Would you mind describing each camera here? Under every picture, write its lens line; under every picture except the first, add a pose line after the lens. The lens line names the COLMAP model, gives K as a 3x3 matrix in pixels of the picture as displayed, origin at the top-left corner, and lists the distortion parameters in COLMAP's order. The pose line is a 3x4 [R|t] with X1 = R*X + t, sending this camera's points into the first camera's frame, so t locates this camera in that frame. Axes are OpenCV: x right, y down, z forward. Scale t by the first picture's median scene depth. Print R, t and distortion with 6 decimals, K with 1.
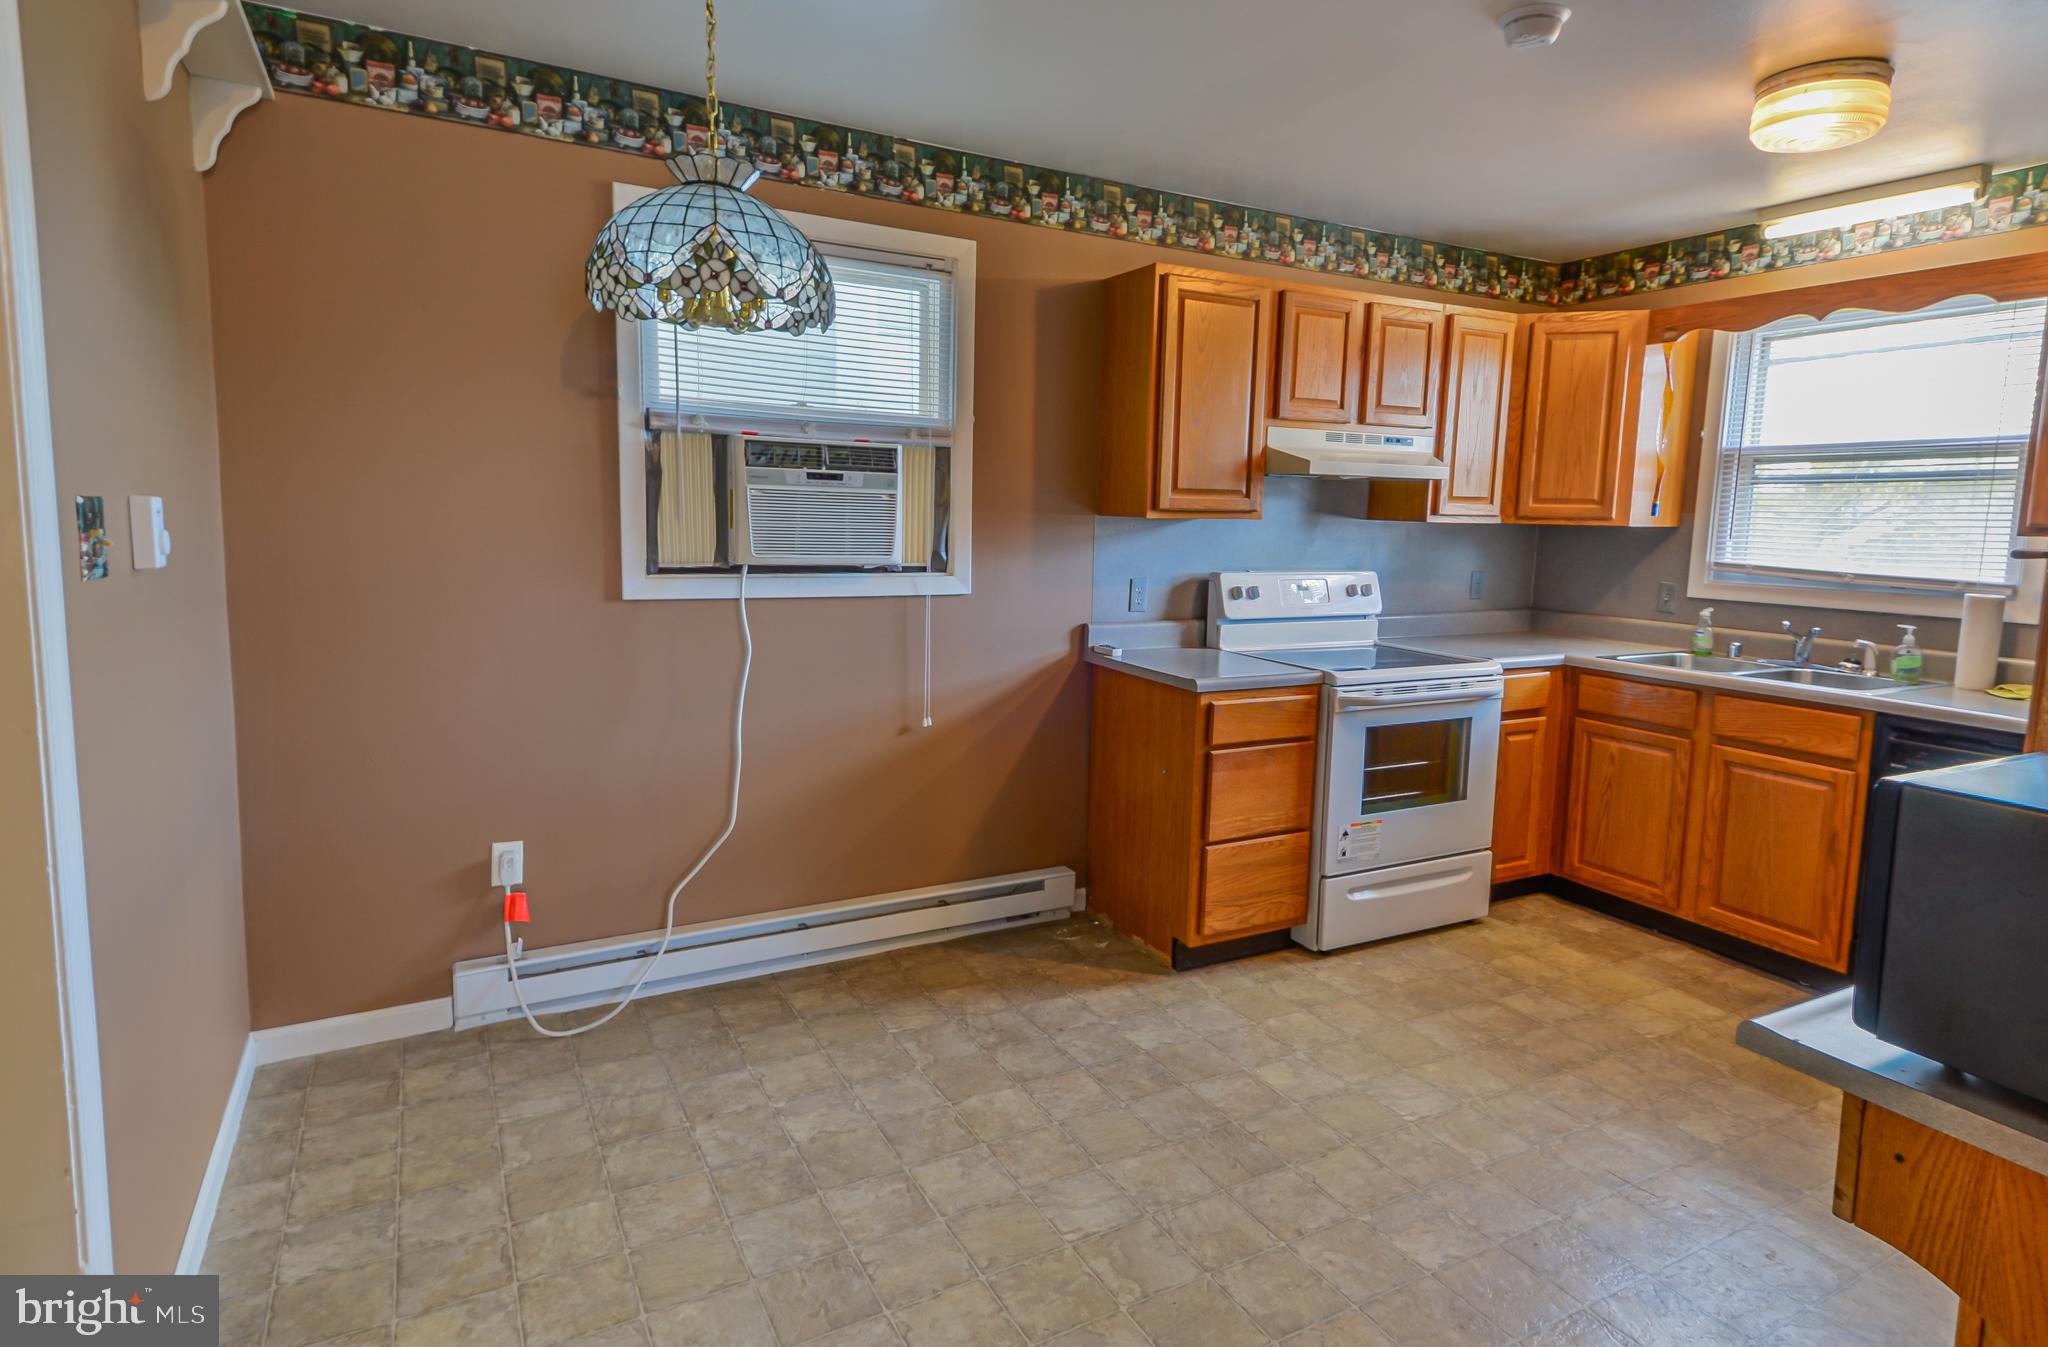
lens RADIAL K [[1073.6, 0, 1025.5], [0, 1073.6, 630.8], [0, 0, 1]] dist [0.000344, -0.000067]
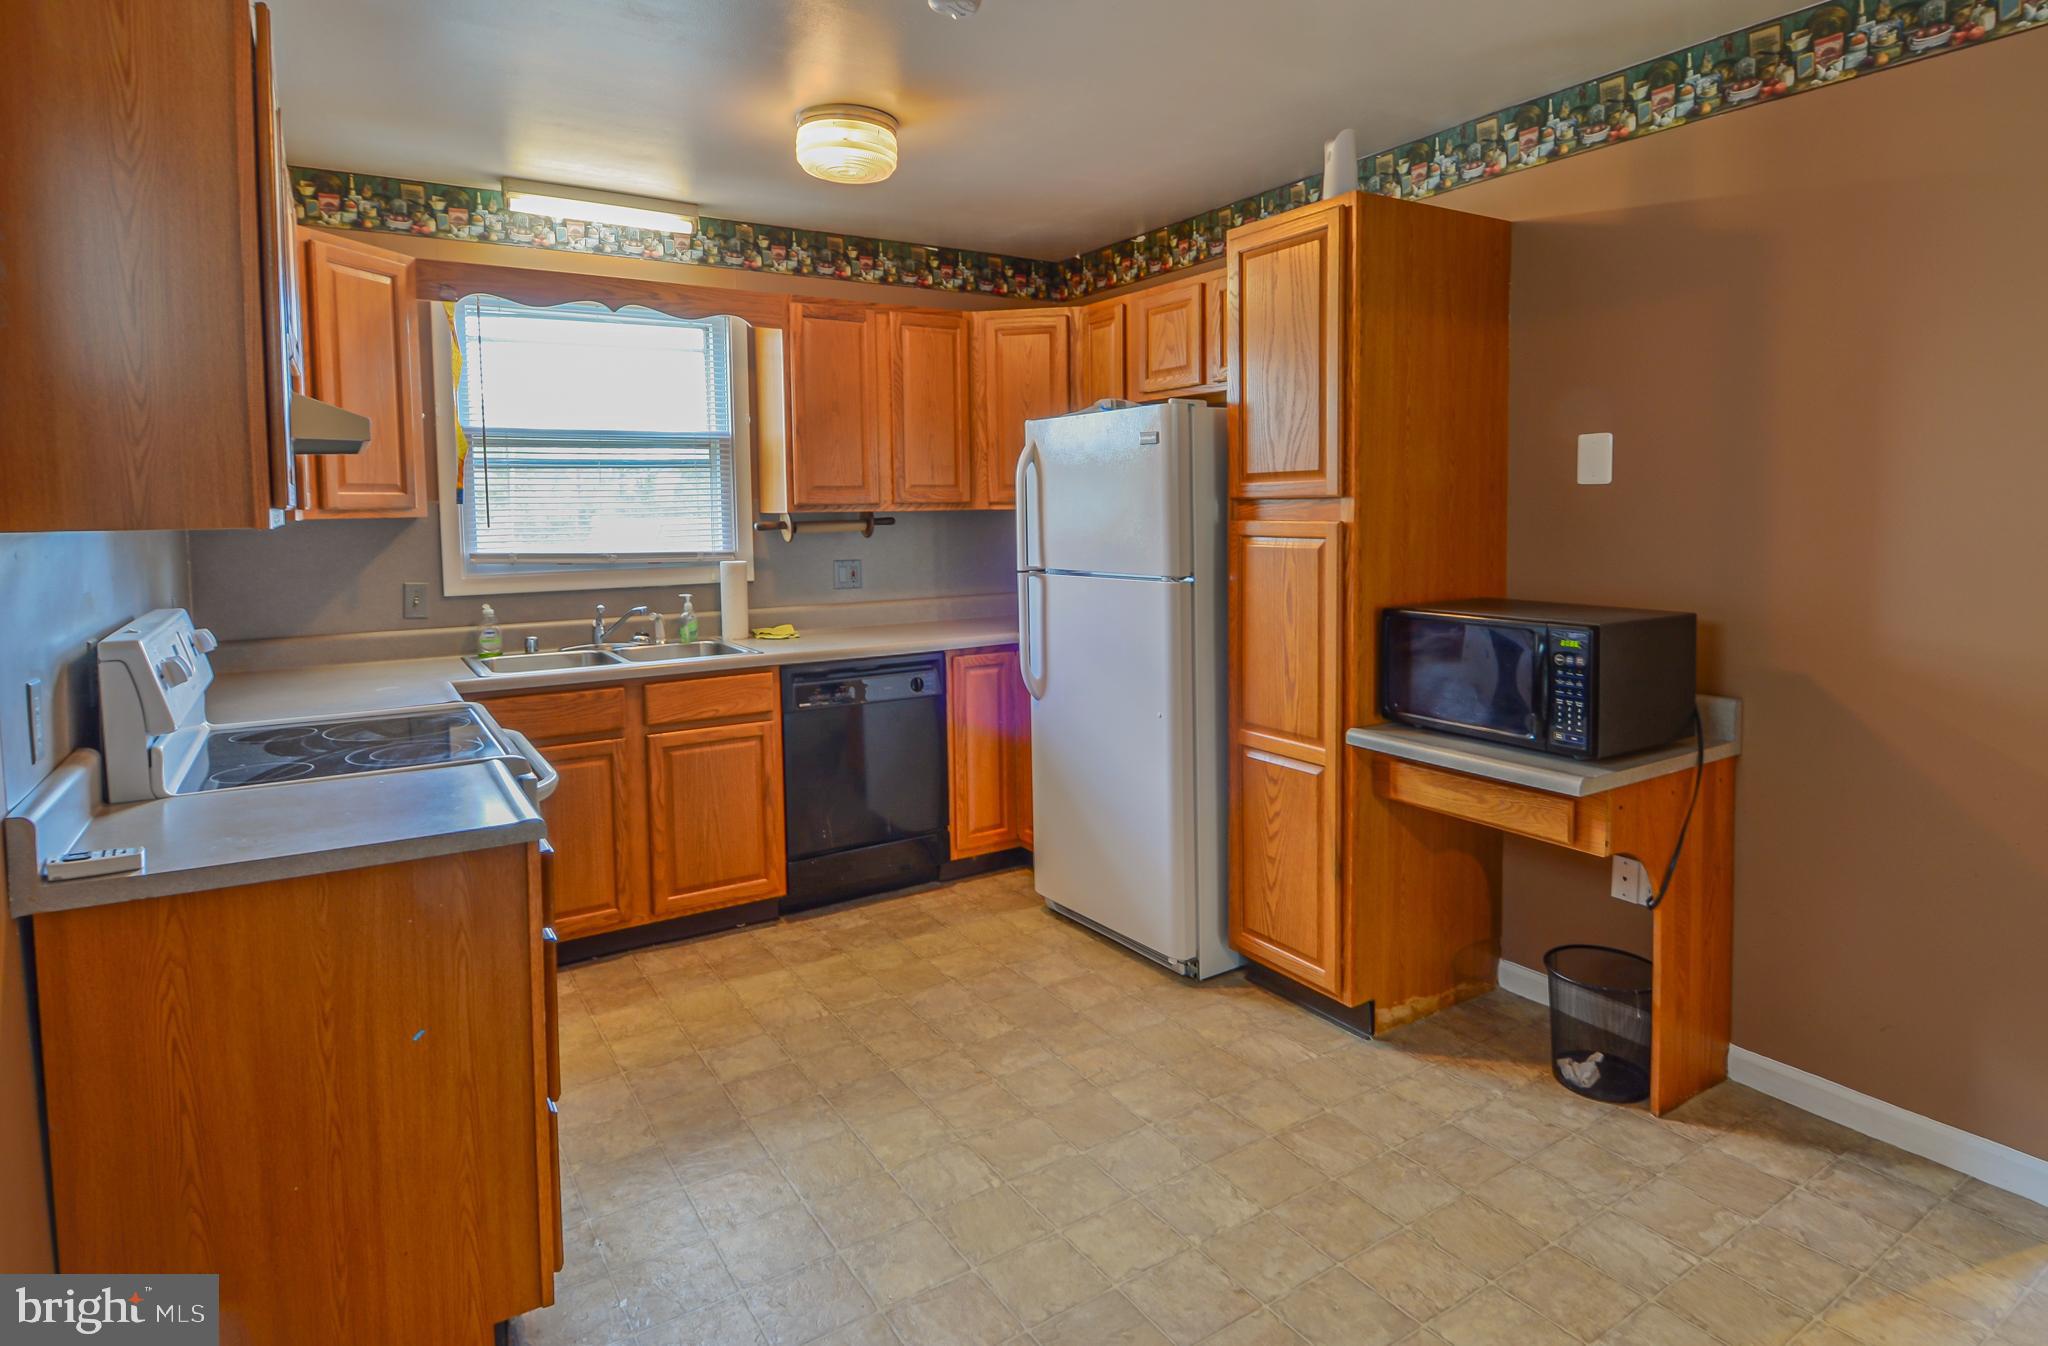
lens RADIAL K [[1110.0, 0, 1028.7], [0, 1110.0, 579.4], [0, 0, 1]] dist [0.003595, 0.000294]
pose [[-0.073878, -0.088266, 0.993353, -0.378685], [0.121622, 0.987843, 0.096822, -0.091108], [-0.989823, 0.127967, -0.062244, 0.715484]]
